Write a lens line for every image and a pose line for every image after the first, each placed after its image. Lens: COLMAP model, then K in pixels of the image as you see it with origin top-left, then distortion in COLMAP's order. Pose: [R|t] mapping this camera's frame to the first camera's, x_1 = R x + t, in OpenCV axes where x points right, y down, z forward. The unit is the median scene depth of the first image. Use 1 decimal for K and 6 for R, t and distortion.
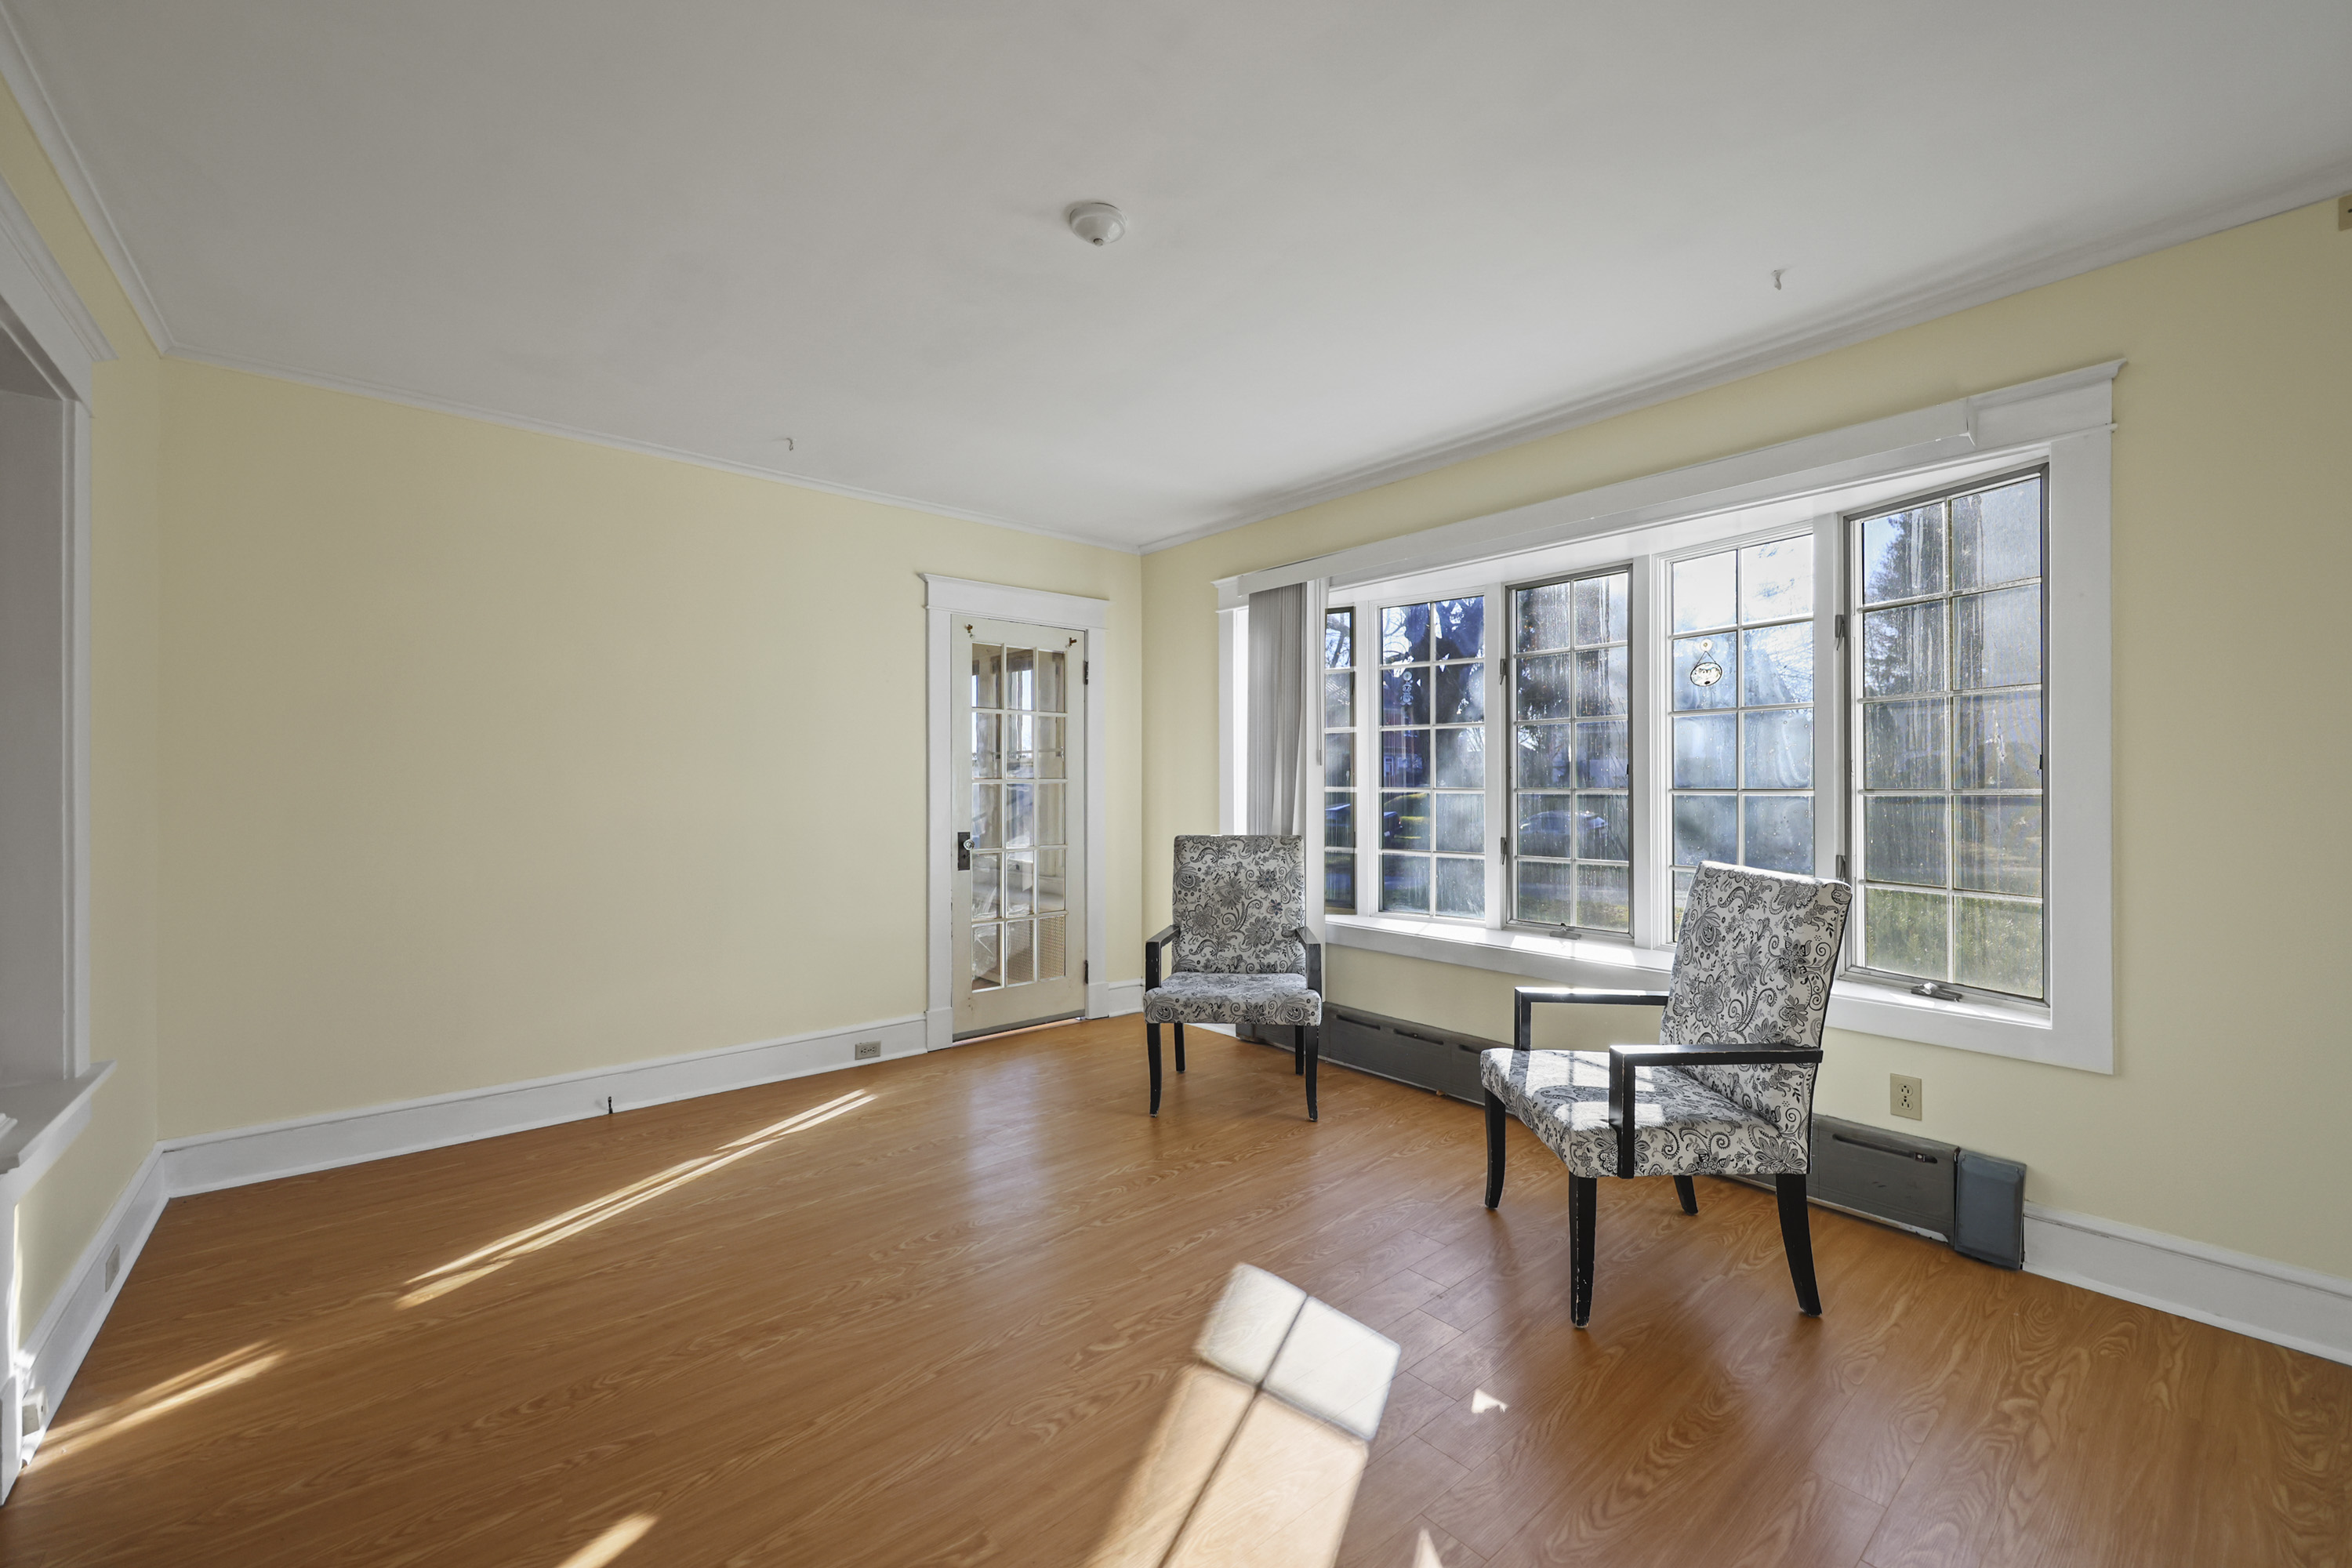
lens RADIAL K [[944.6, 0, 1185.5], [0, 944.6, 783.0], [0, 0, 1]] dist [-0.000150, -0.000026]
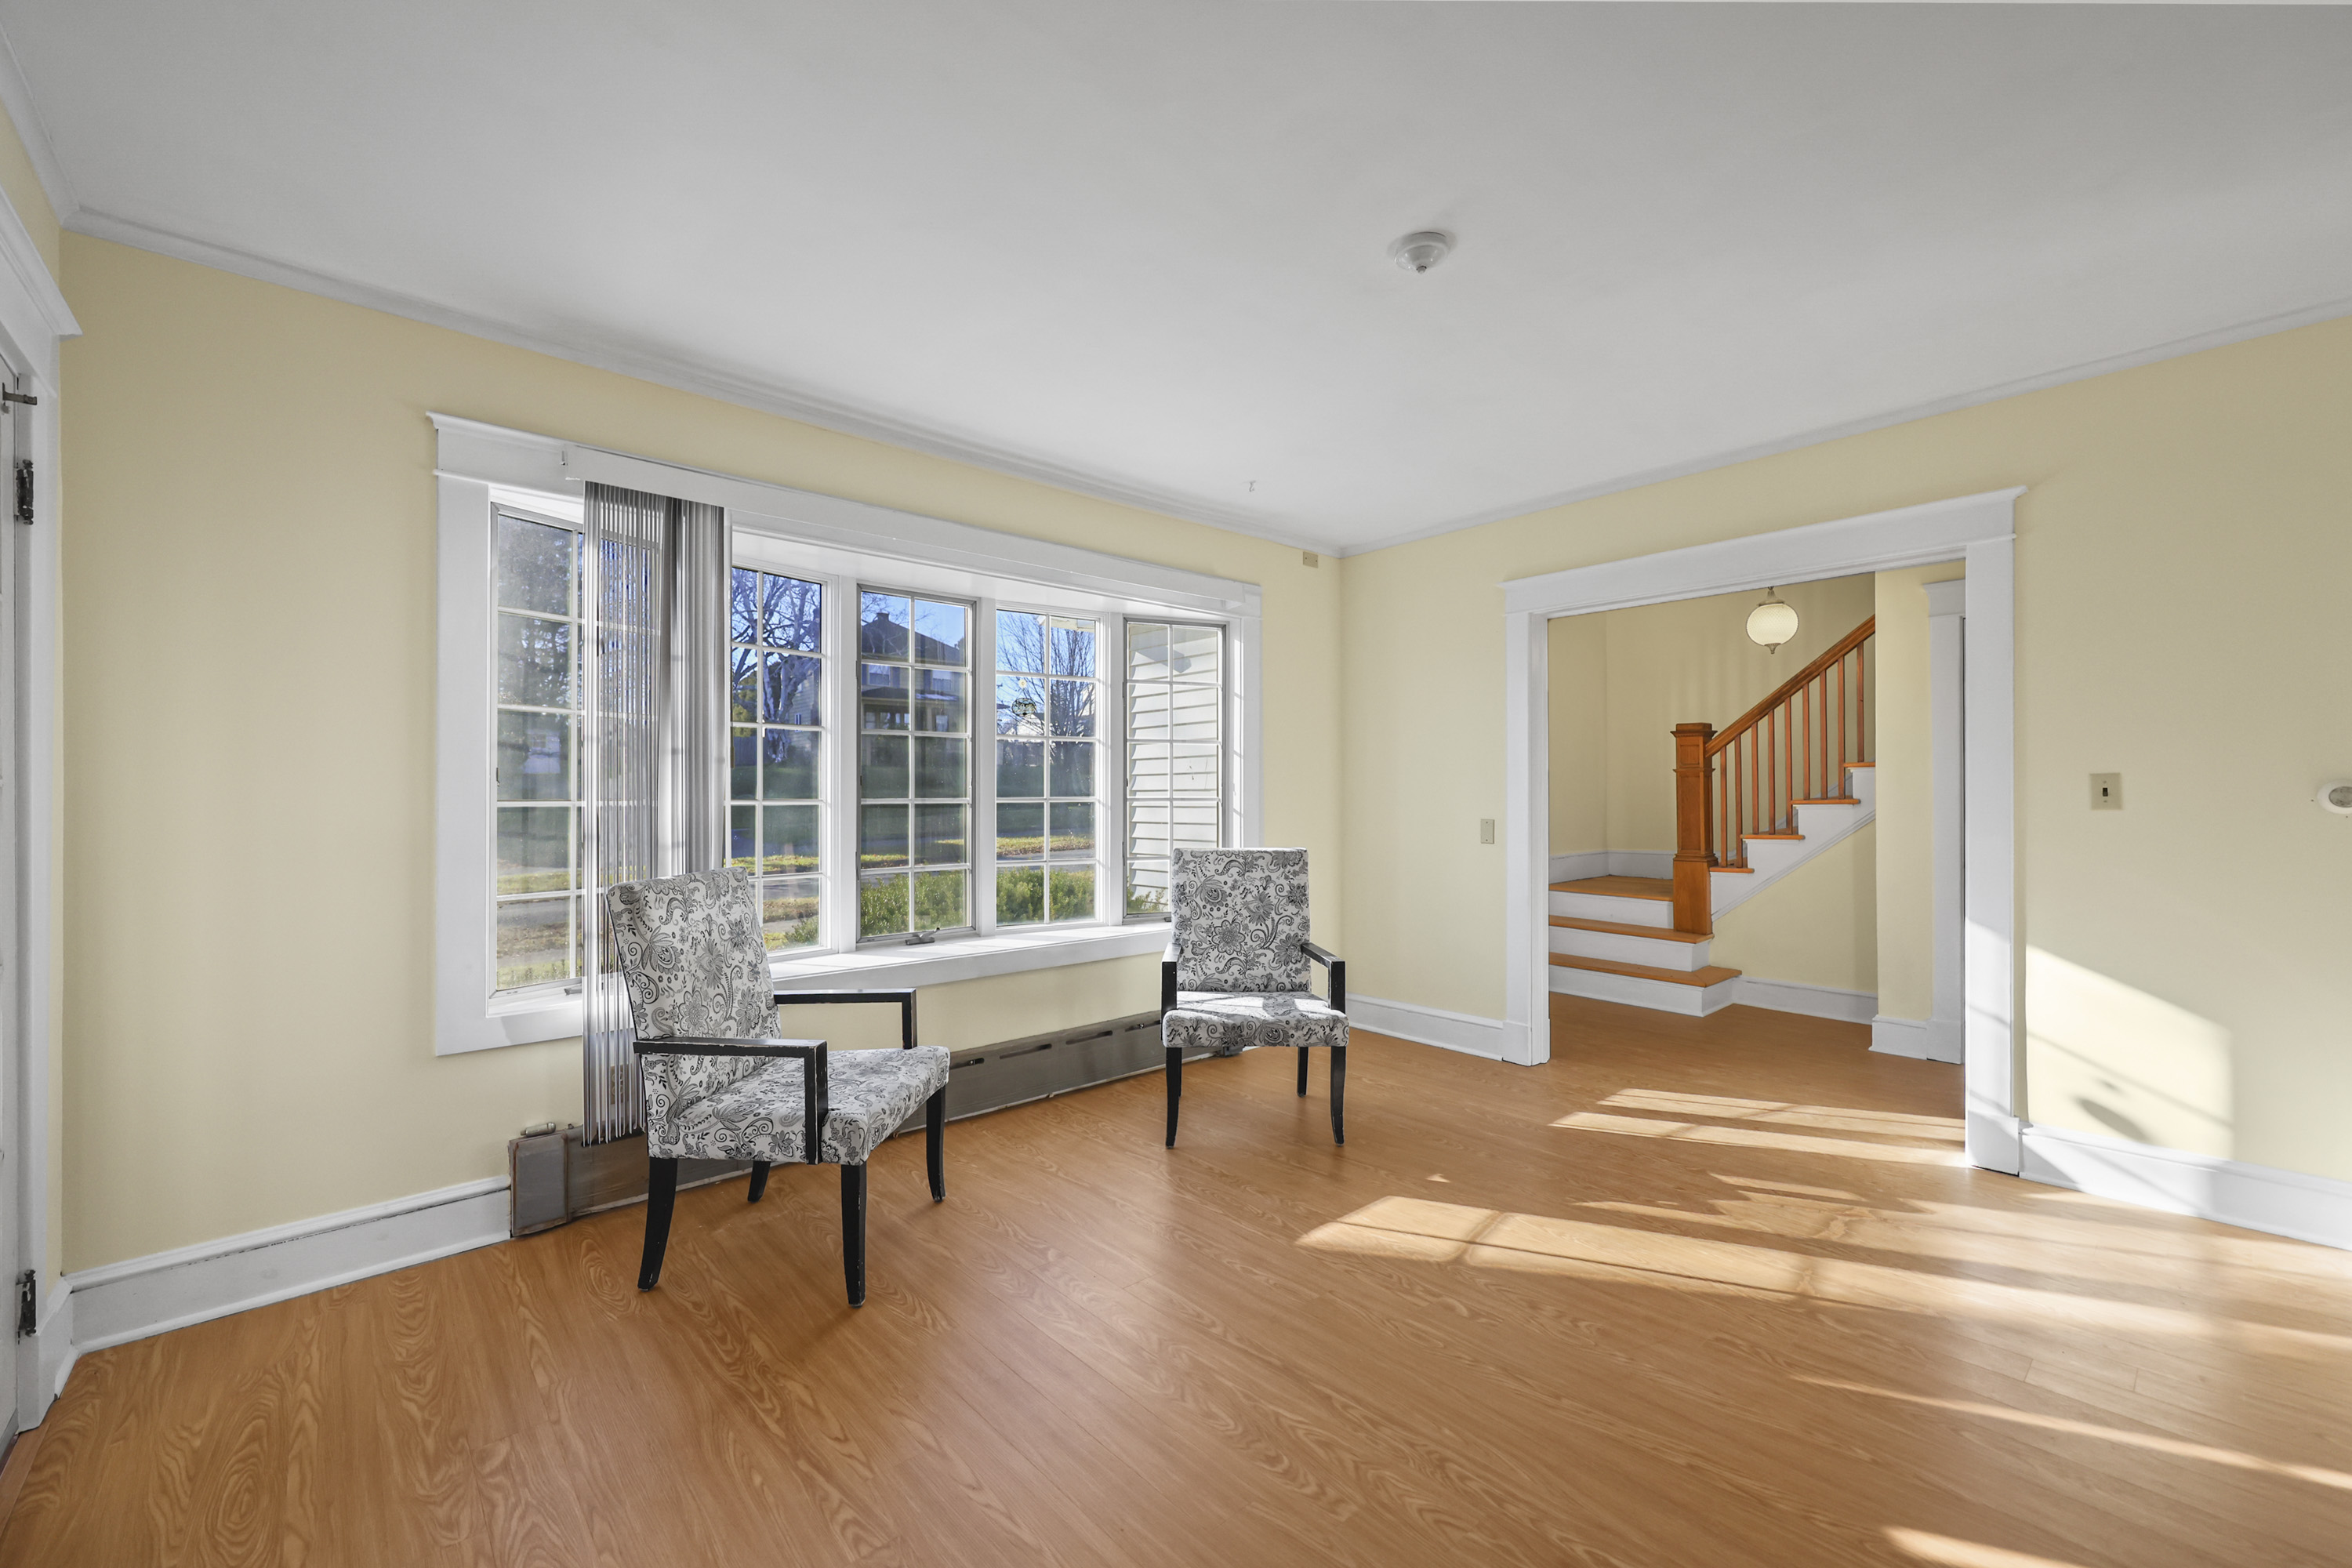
lens RADIAL K [[951.1, 0, 1181.7], [0, 951.1, 792.3], [0, 0, 1]] dist [-0.000047, 0.000095]
pose [[-0.025643, 0.003722, 0.999664, -0.614439], [-0.000429, 0.999993, -0.003734, 0.002393], [-0.999671, -0.000525, -0.025641, 0.704010]]
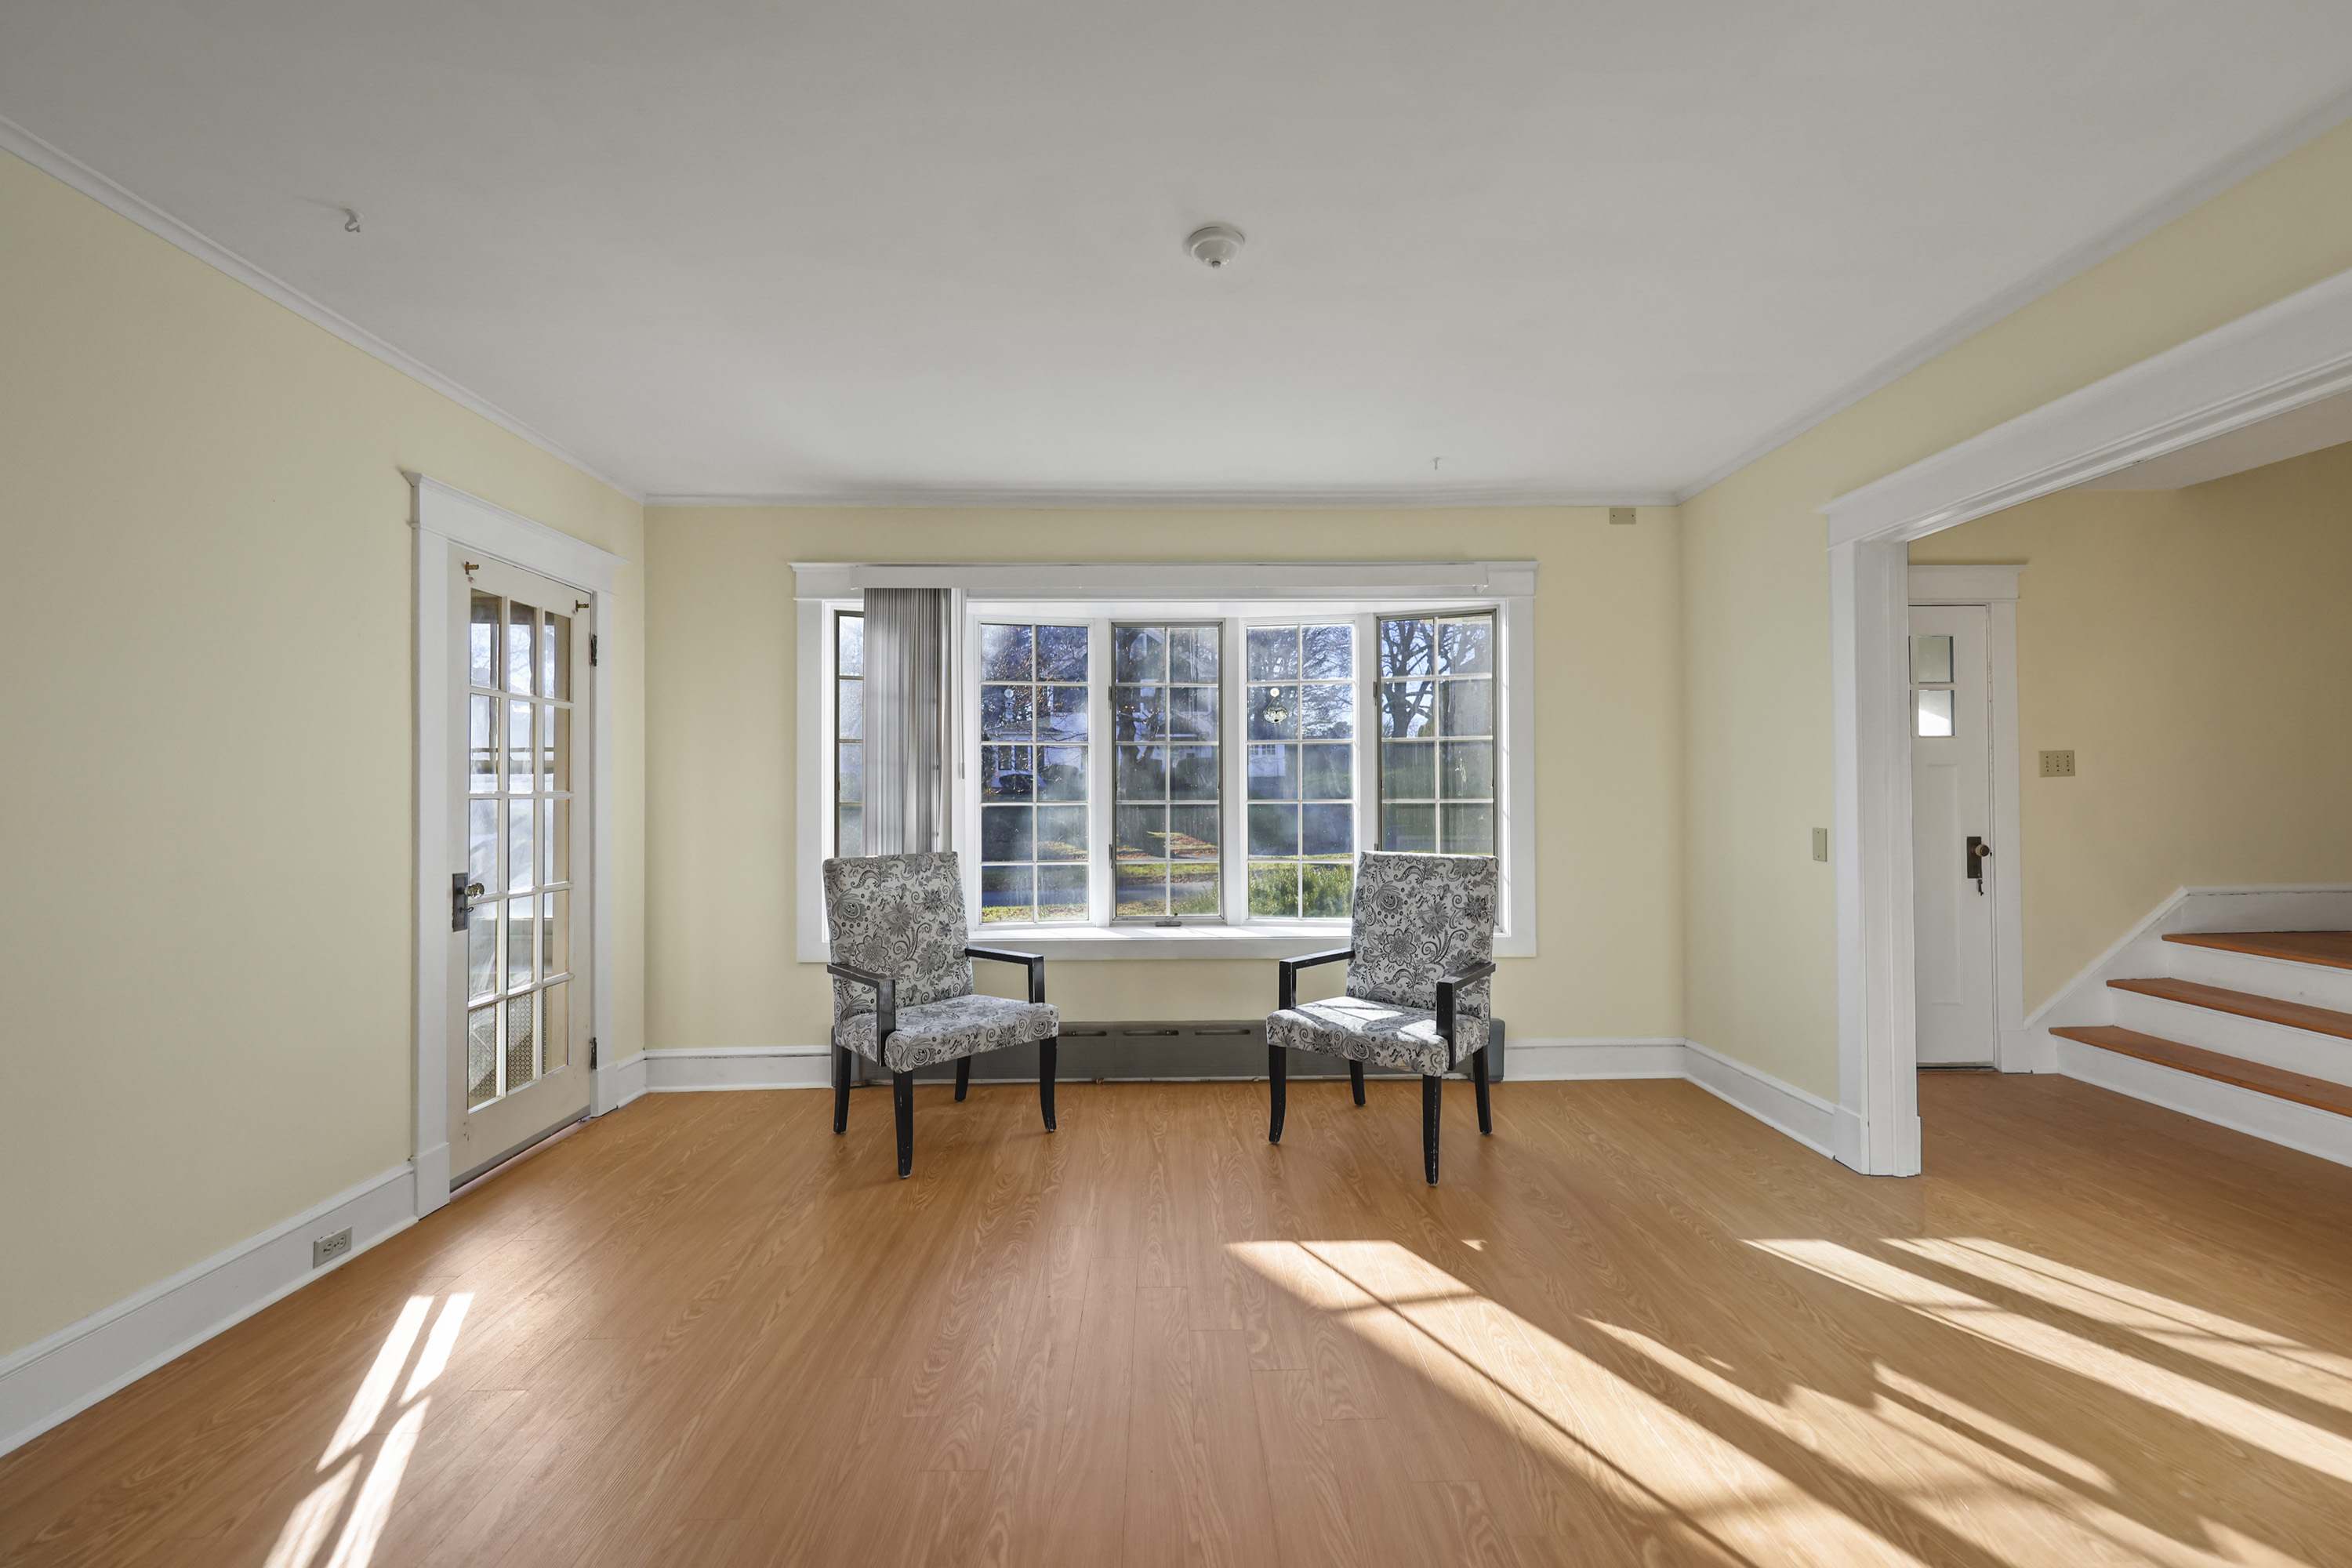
lens RADIAL K [[956.5, 0, 1184.0], [0, 956.5, 784.9], [0, 0, 1]] dist [-0.000990, 0.000040]
pose [[0.634346, 0.006004, 0.773026, -0.493541], [0.003827, 0.999933, -0.010906, -0.000932], [-0.773040, 0.009877, 0.634281, 0.207362]]
